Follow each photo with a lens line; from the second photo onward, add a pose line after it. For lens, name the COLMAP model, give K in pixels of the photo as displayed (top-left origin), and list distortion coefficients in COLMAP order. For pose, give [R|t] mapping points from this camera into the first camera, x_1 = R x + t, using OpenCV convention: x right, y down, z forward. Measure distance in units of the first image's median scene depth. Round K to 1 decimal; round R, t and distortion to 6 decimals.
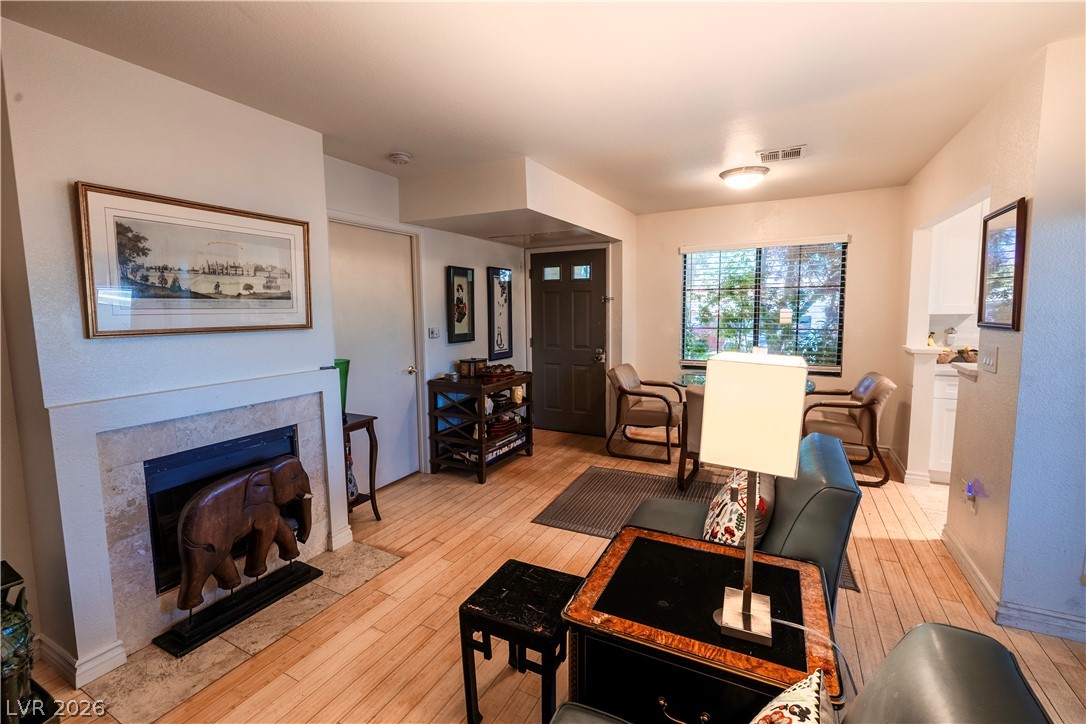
lens RADIAL K [[475.4, 0, 539.7], [0, 475.4, 353.3], [0, 0, 1]] dist [-0.002320, -0.000051]
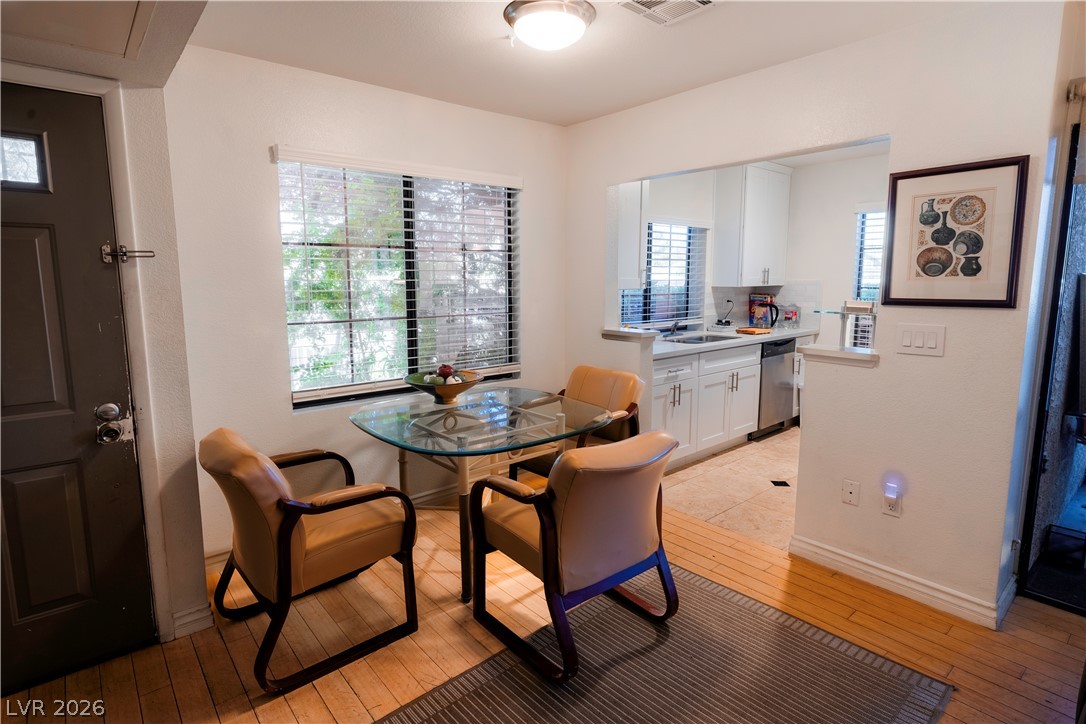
lens RADIAL K [[570.8, 0, 543.0], [0, 570.8, 354.8], [0, 0, 1]] dist [0.000732, 0.000291]
pose [[0.368366, -0.117537, 0.922221, -0.130518], [0.087046, 0.991979, 0.091658, -0.055128], [-0.925597, 0.046511, 0.375642, 0.583035]]
